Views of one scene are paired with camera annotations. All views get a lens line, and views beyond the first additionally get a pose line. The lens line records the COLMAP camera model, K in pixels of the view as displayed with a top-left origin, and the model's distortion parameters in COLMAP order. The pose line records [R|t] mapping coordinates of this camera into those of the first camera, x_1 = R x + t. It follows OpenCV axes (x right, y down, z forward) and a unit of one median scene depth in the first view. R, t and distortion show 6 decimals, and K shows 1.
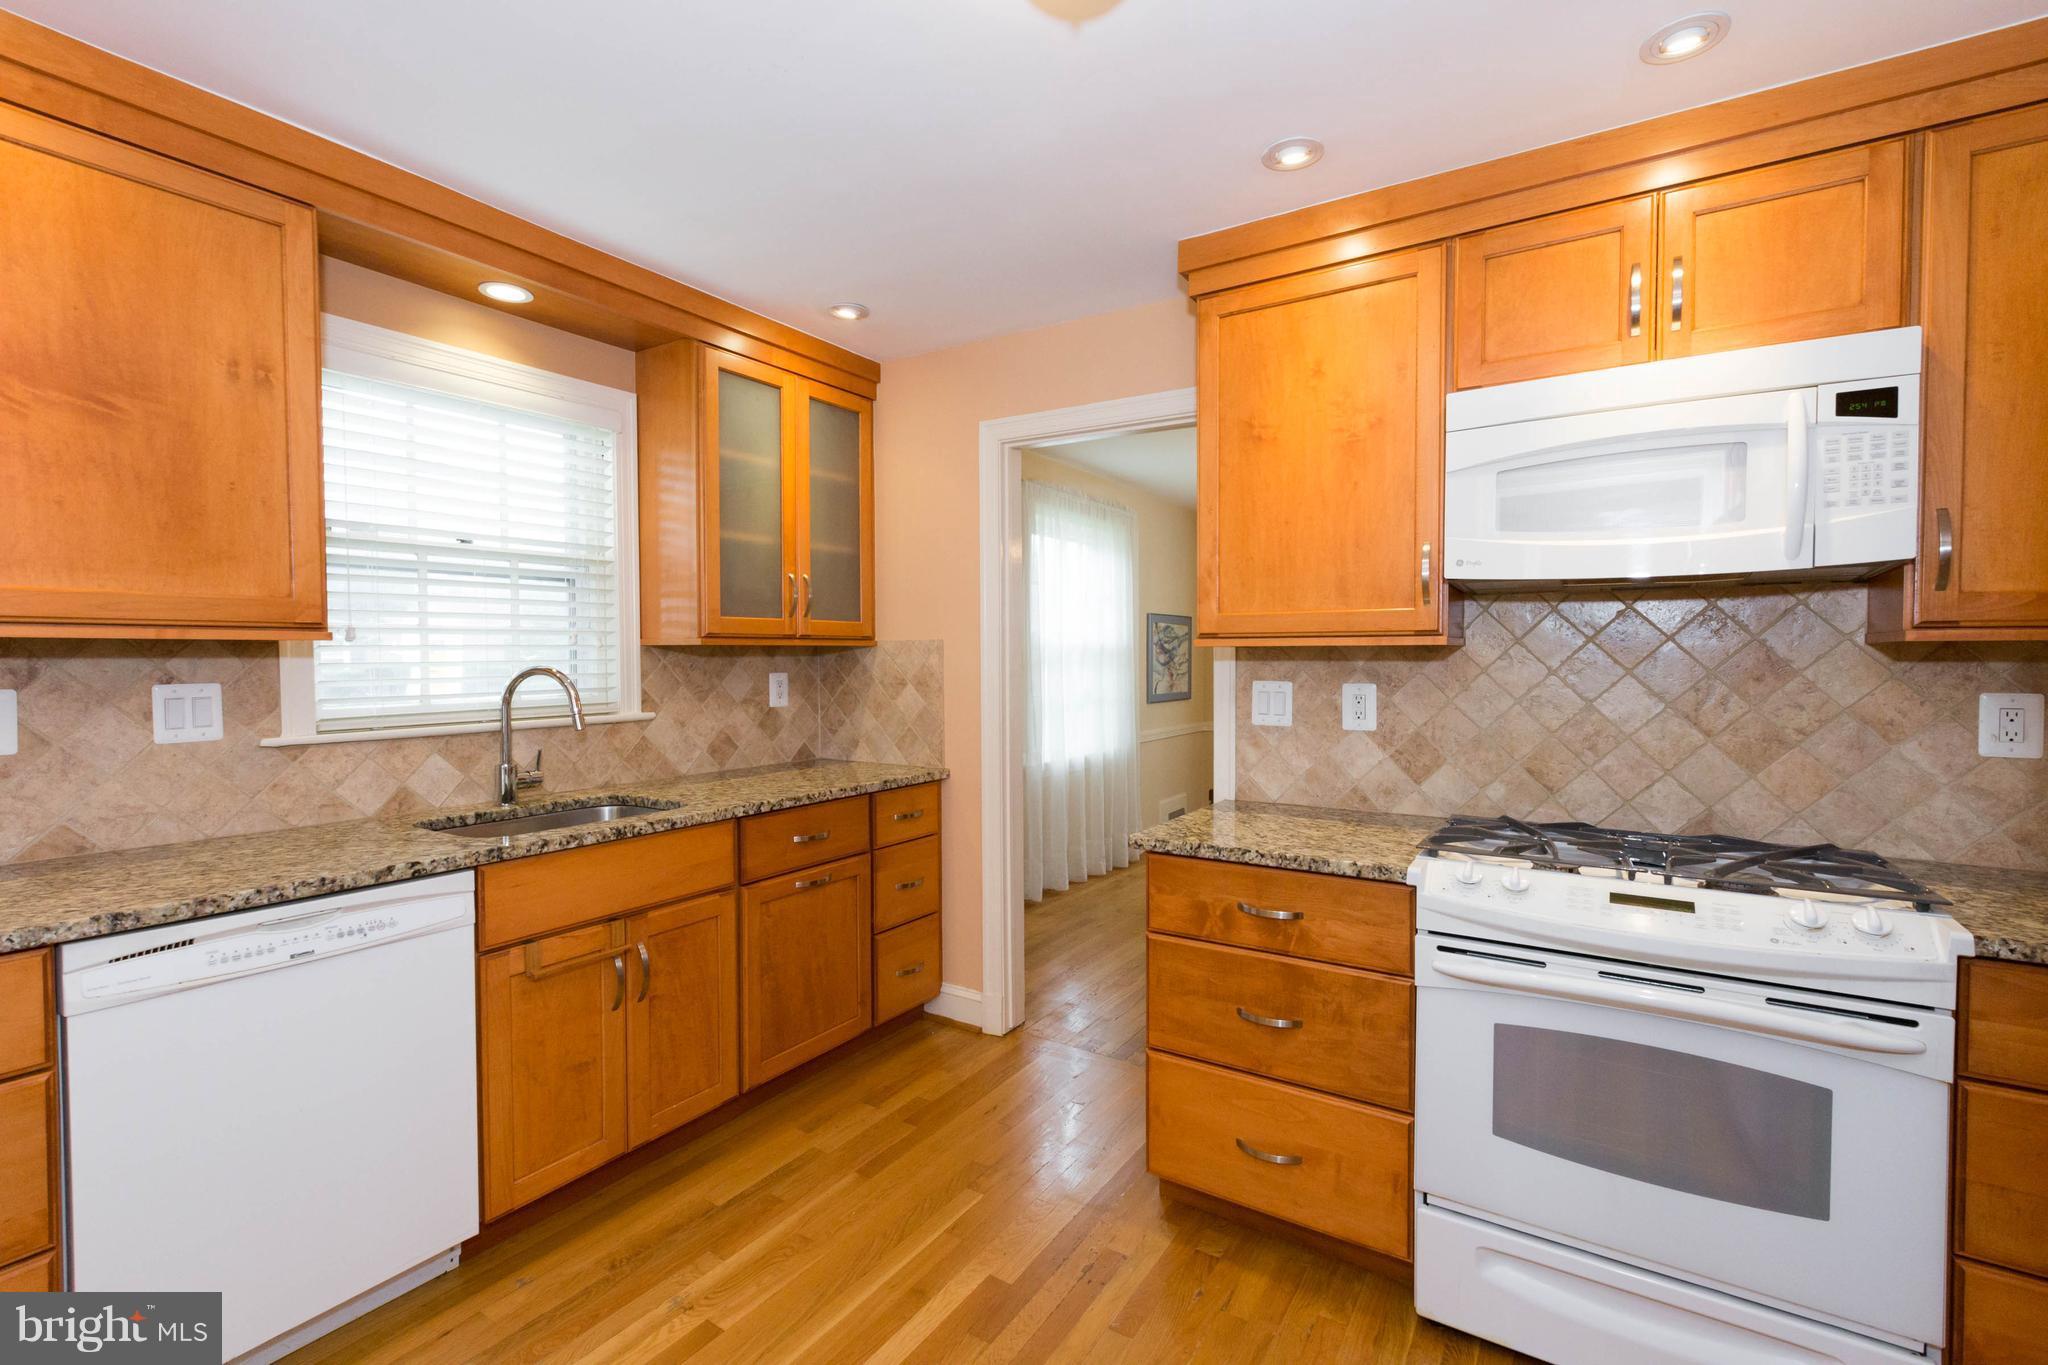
lens RADIAL K [[909.0, 0, 1032.9], [0, 909.0, 678.8], [0, 0, 1]] dist [-0.001652, -0.000142]
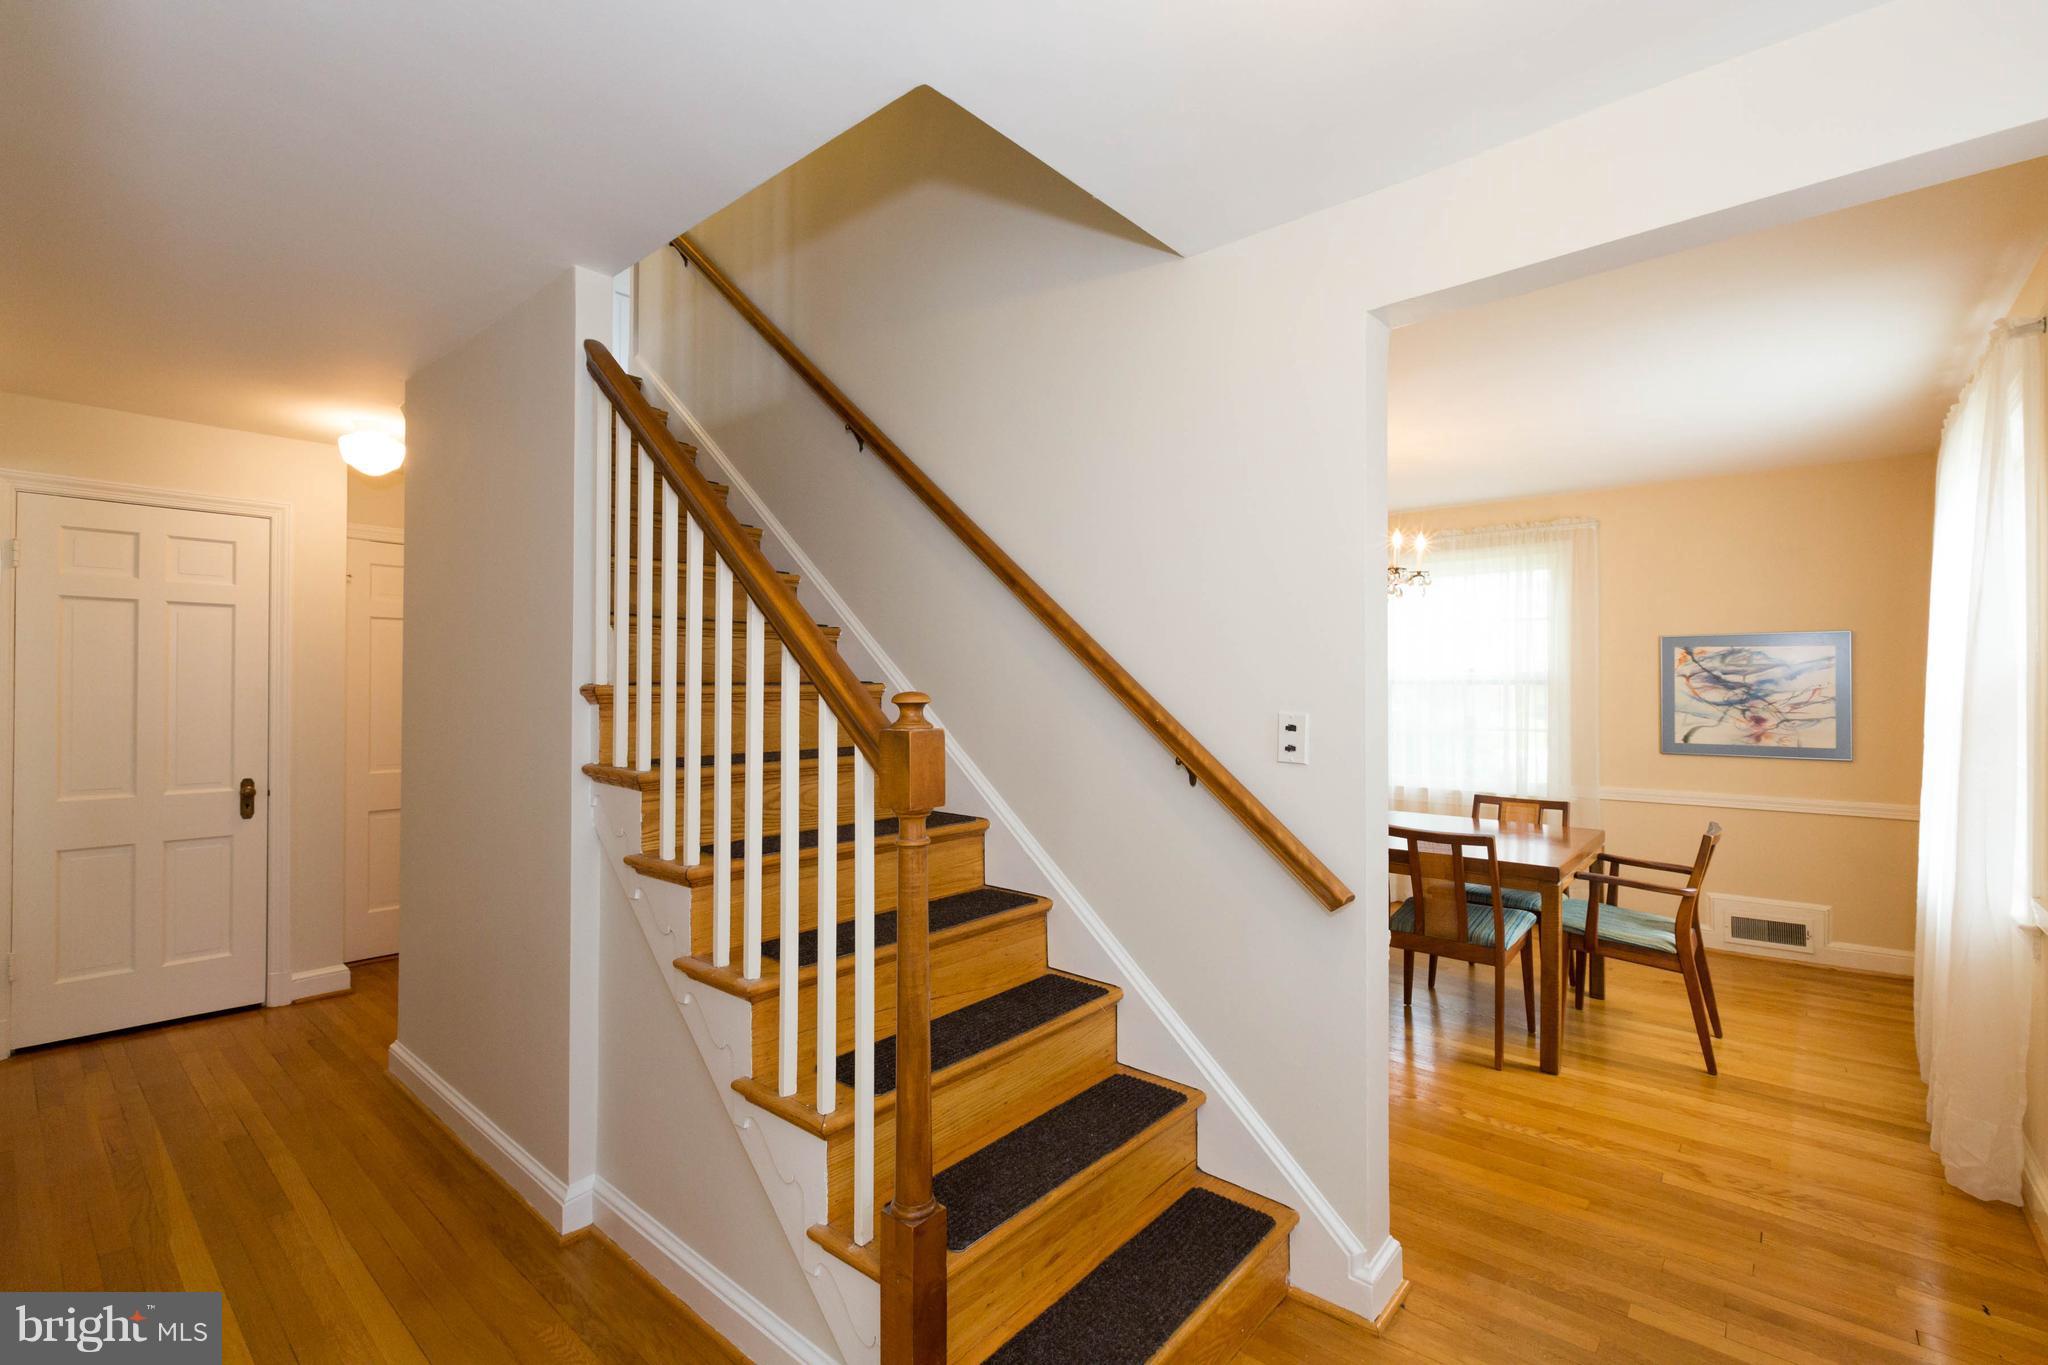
lens RADIAL K [[909.0, 0, 1029.1], [0, 909.0, 680.4], [0, 0, 1]] dist [-0.001652, -0.000142]
pose [[-0.140719, -0.006206, -0.990030, 2.638491], [-0.028019, 0.999605, -0.002283, -0.050112], [0.989653, 0.027419, -0.140837, 1.599797]]
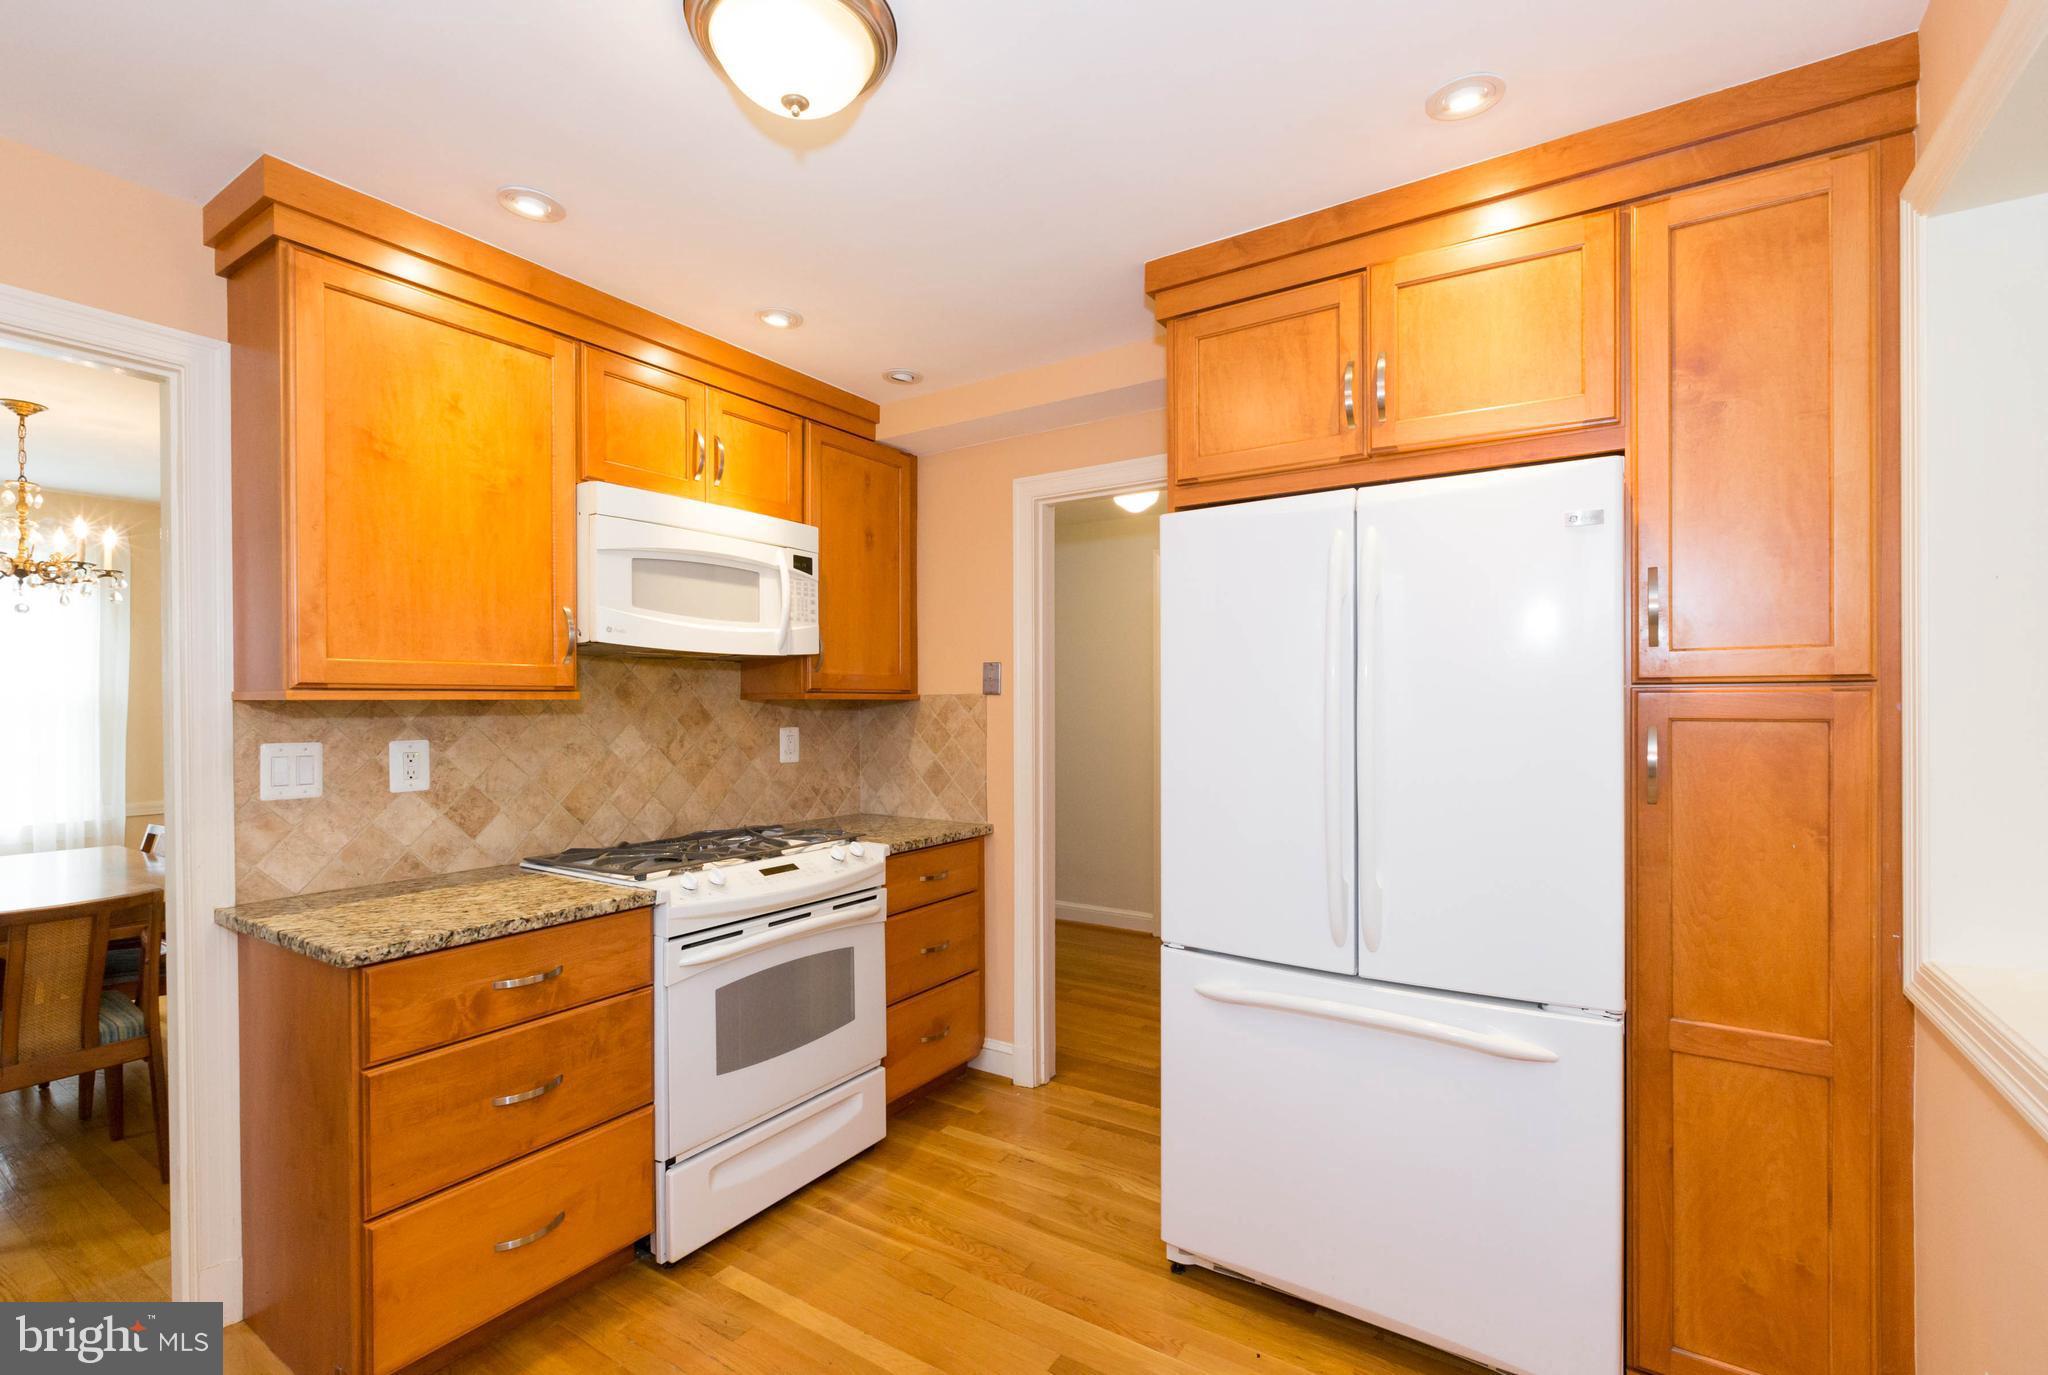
lens RADIAL K [[913.7, 0, 1018.3], [0, 913.7, 706.6], [0, 0, 1]] dist [-0.000815, -0.000159]
pose [[0.014110, -0.004000, 0.999892, -0.606821], [0.029283, 0.999565, 0.003586, -0.015570], [-0.999472, 0.029229, 0.014221, 0.406266]]
